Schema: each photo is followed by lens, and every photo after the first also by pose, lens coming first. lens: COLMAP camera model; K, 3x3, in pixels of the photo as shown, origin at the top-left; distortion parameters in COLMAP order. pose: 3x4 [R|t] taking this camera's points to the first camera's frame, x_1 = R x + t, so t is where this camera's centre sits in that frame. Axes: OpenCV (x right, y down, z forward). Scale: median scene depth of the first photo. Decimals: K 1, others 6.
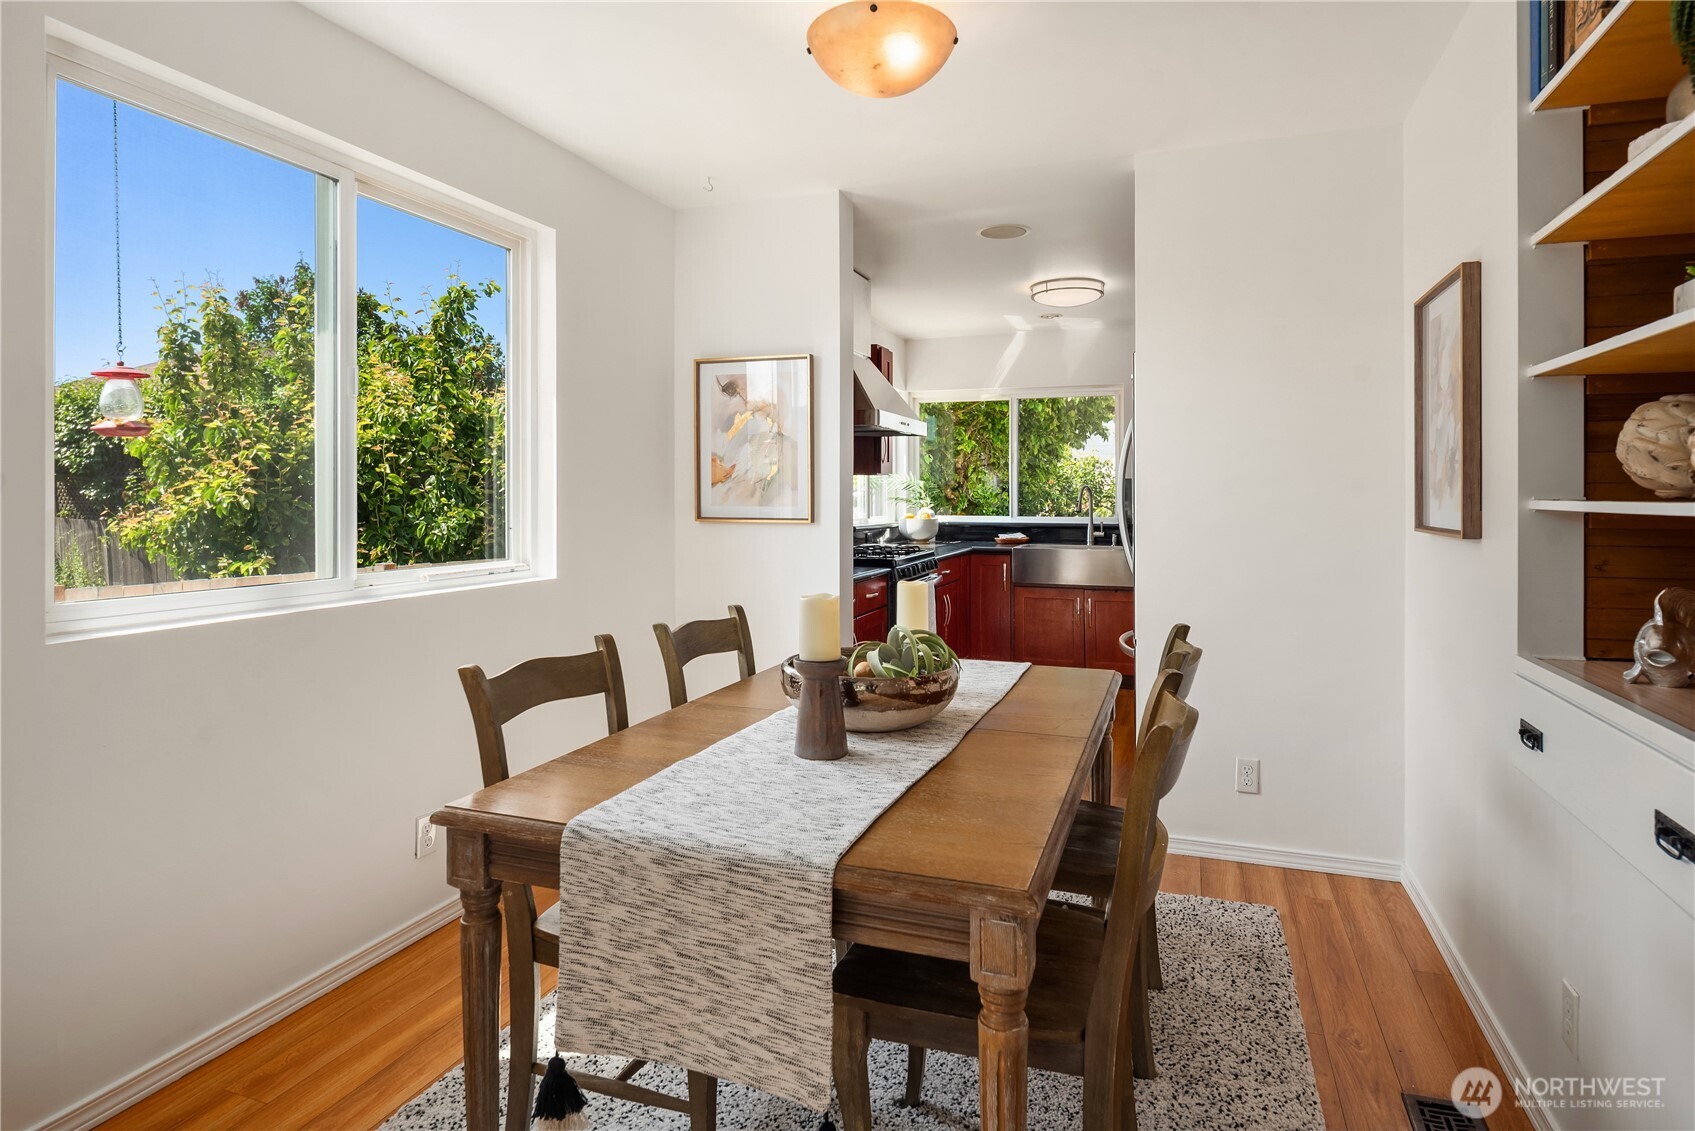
lens RADIAL K [[957.1, 0, 835.5], [0, 957.1, 489.8], [0, 0, 1]] dist [-0.001870, -0.003562]
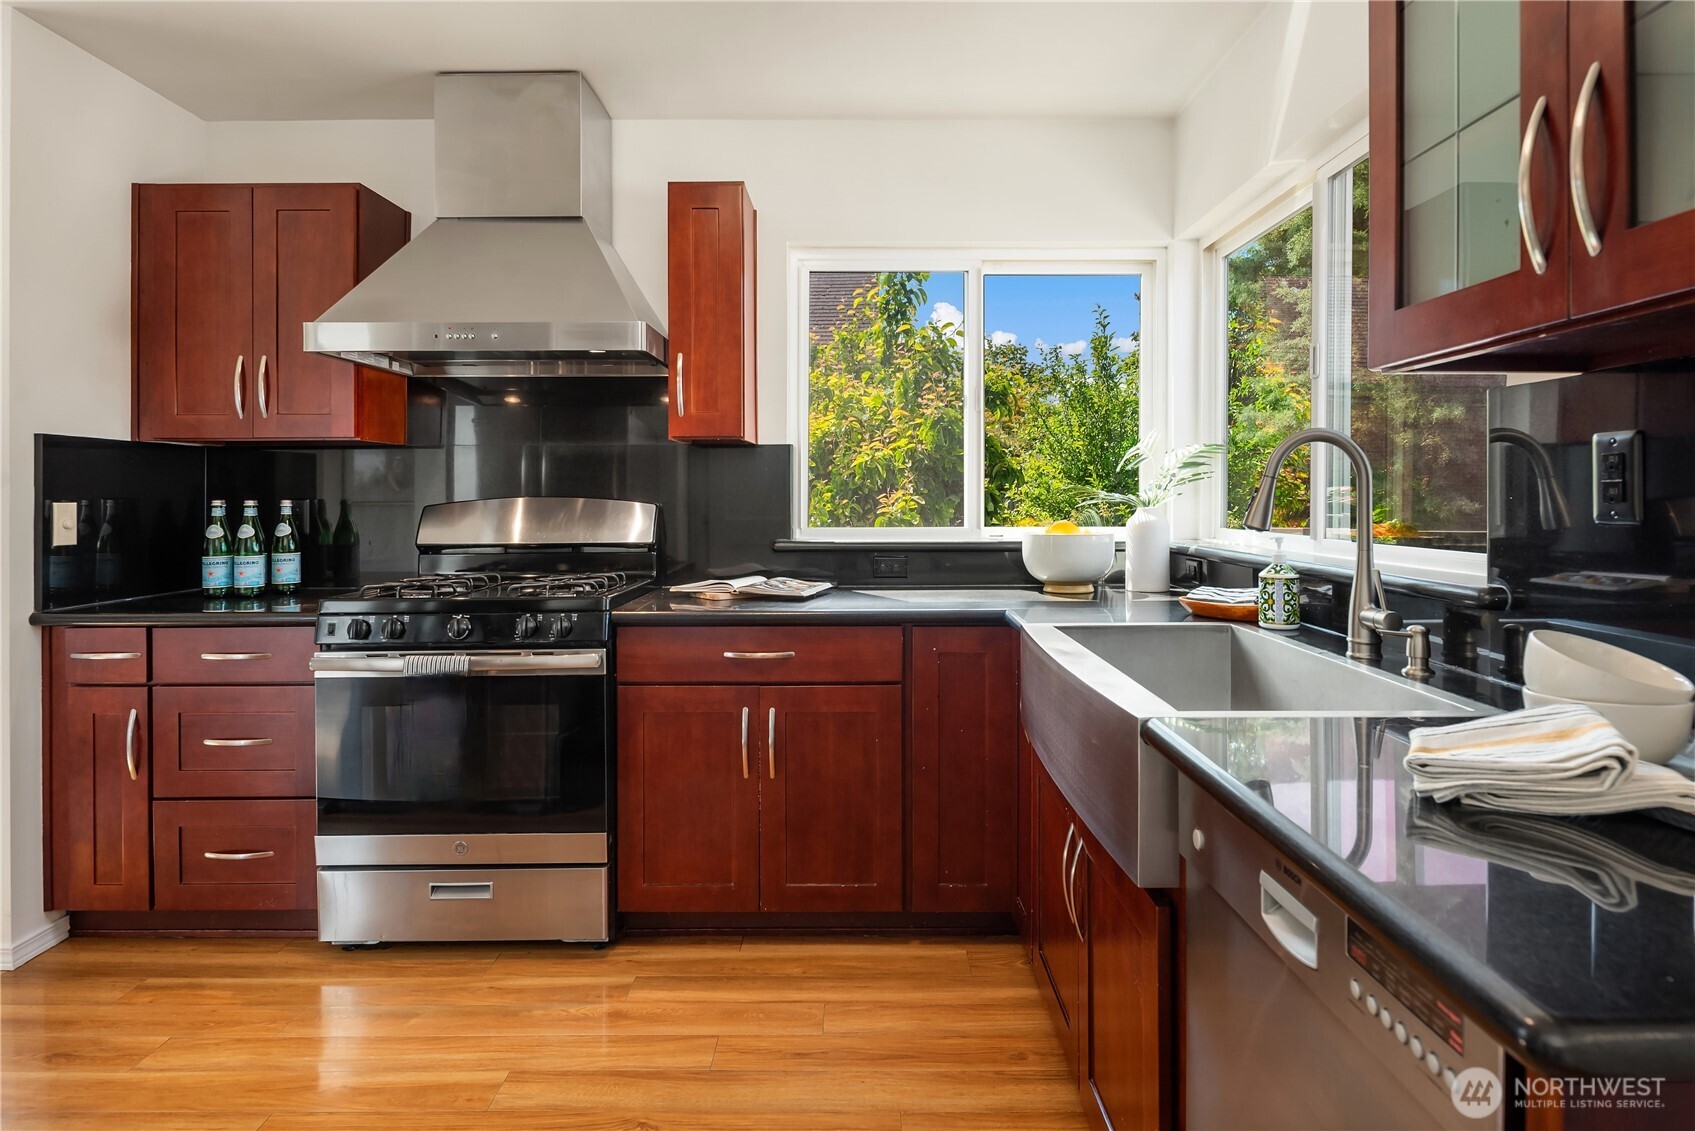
lens RADIAL K [[957.1, 0, 845.3], [0, 957.1, 500.9], [0, 0, 1]] dist [-0.001870, -0.003562]
pose [[0.336819, 0.004994, -0.941556, 0.465567], [0.008086, 0.999934, 0.008196, 0.011859], [0.941535, -0.010374, 0.336756, 0.780868]]
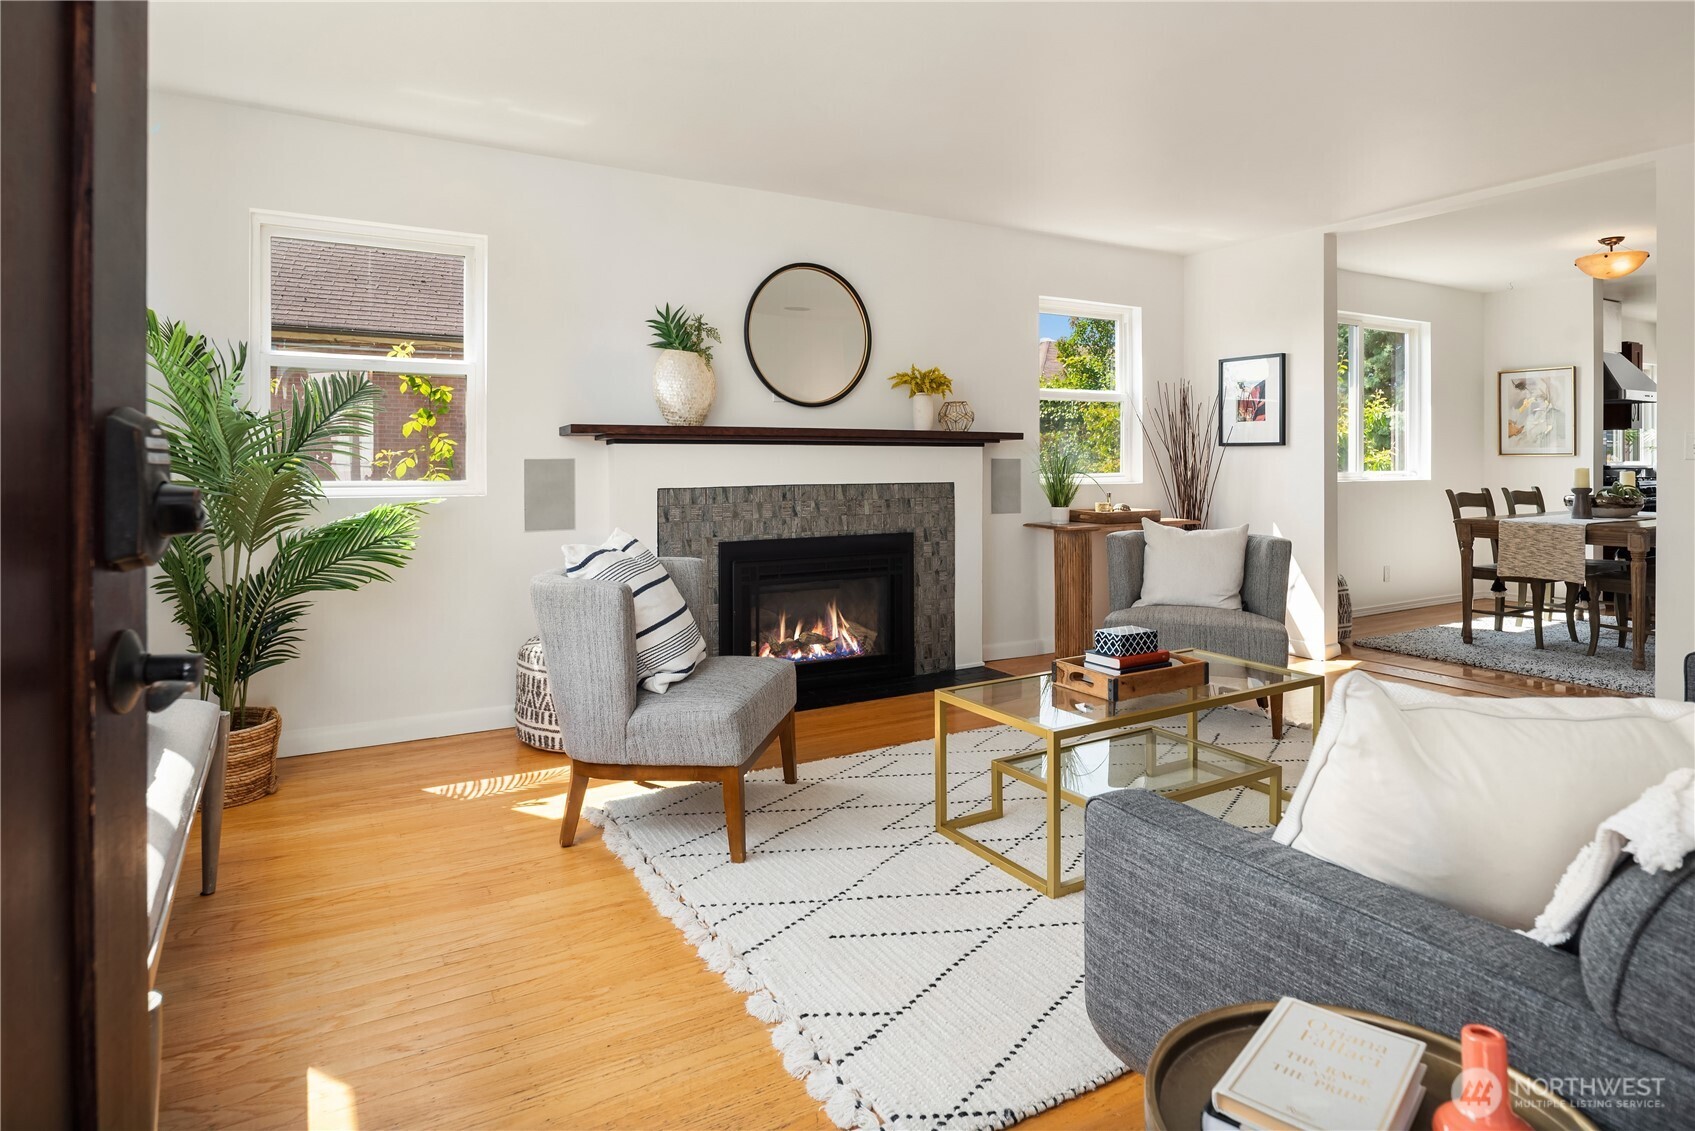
lens RADIAL K [[957.1, 0, 831.0], [0, 957.1, 461.3], [0, 0, 1]] dist [-0.001870, -0.003562]
pose [[0.777849, -0.004014, -0.628439, 0.009432], [0.007727, 0.999965, 0.003177, 0.015734], [0.628404, -0.007328, 0.777853, -0.766230]]
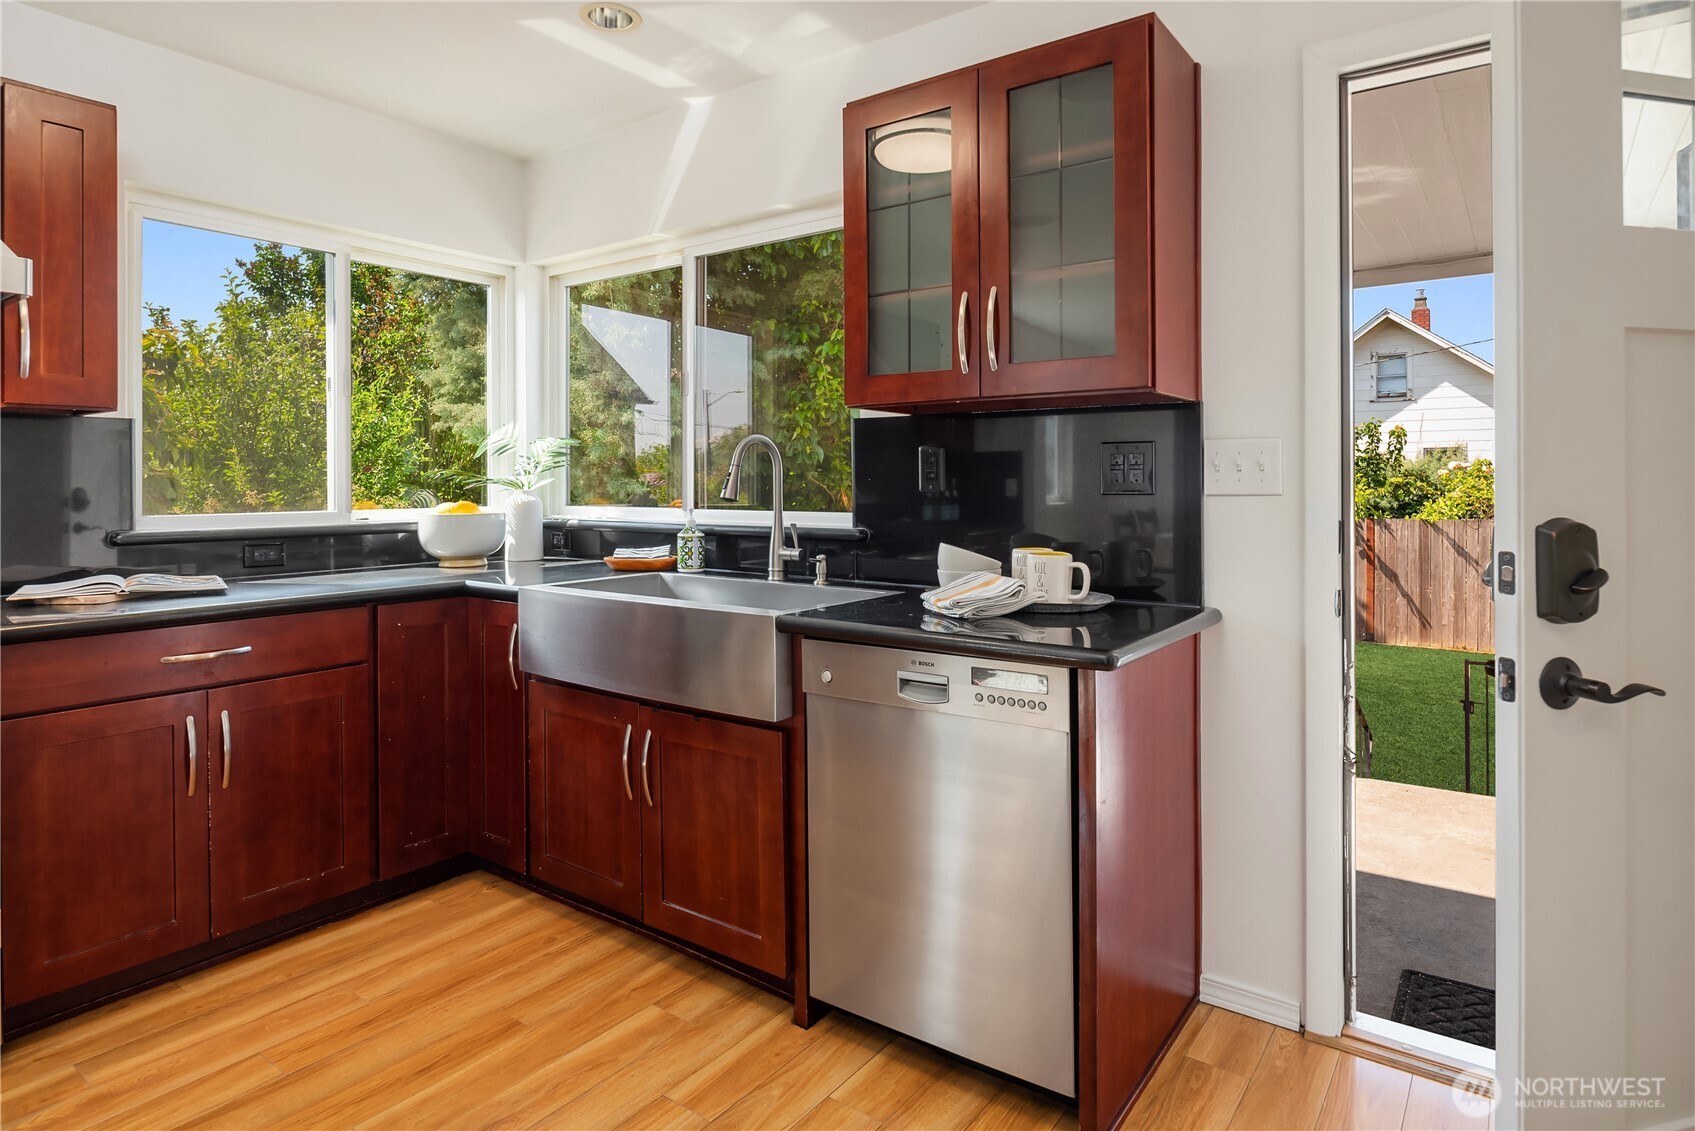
lens RADIAL K [[957.1, 0, 862.9], [0, 957.1, 477.1], [0, 0, 1]] dist [-0.001870, -0.003562]
pose [[0.963039, -0.002645, -0.269348, 0.415063], [0.003554, 0.999990, 0.002888, 0.012054], [0.269338, -0.003738, 0.963039, 0.610890]]
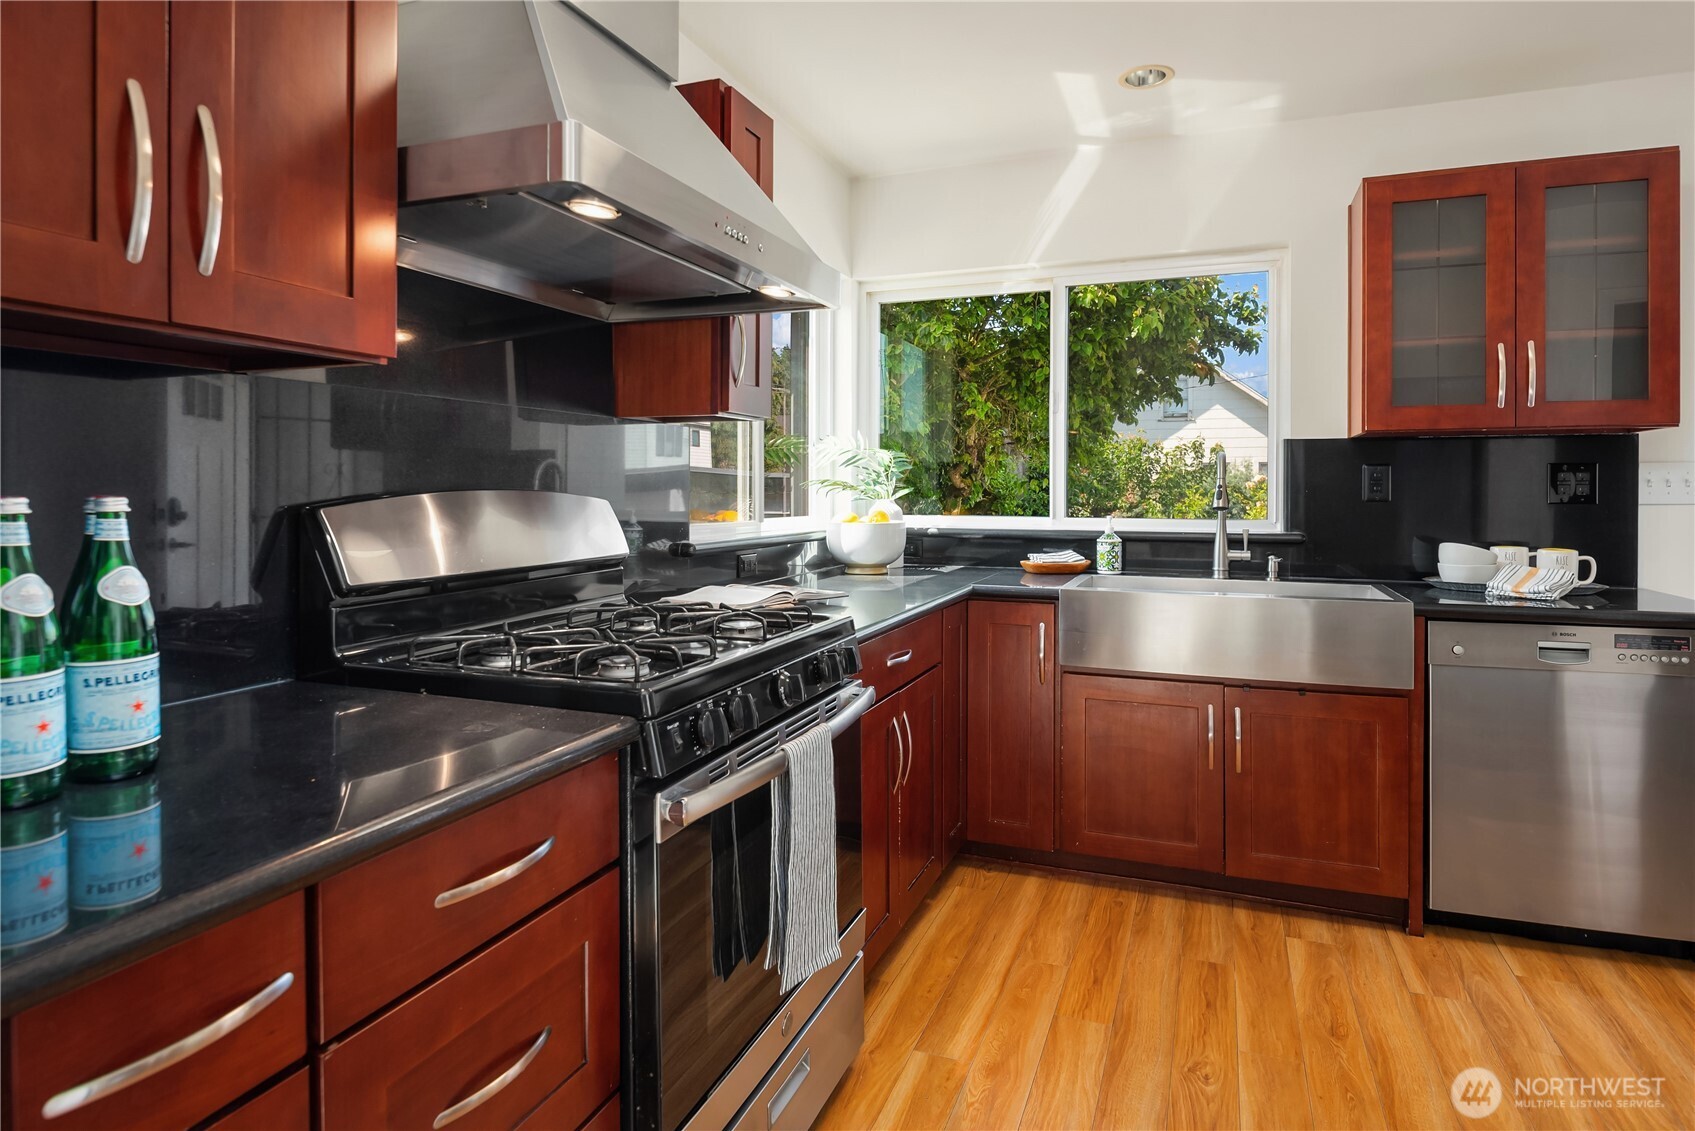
lens RADIAL K [[957.1, 0, 852.4], [0, 957.1, 495.4], [0, 0, 1]] dist [-0.001870, -0.003562]
pose [[0.999968, 0.000284, -0.008007, 0.085923], [-0.000181, 0.999917, 0.012900, 0.010223], [0.008010, -0.012898, 0.999885, 0.521288]]
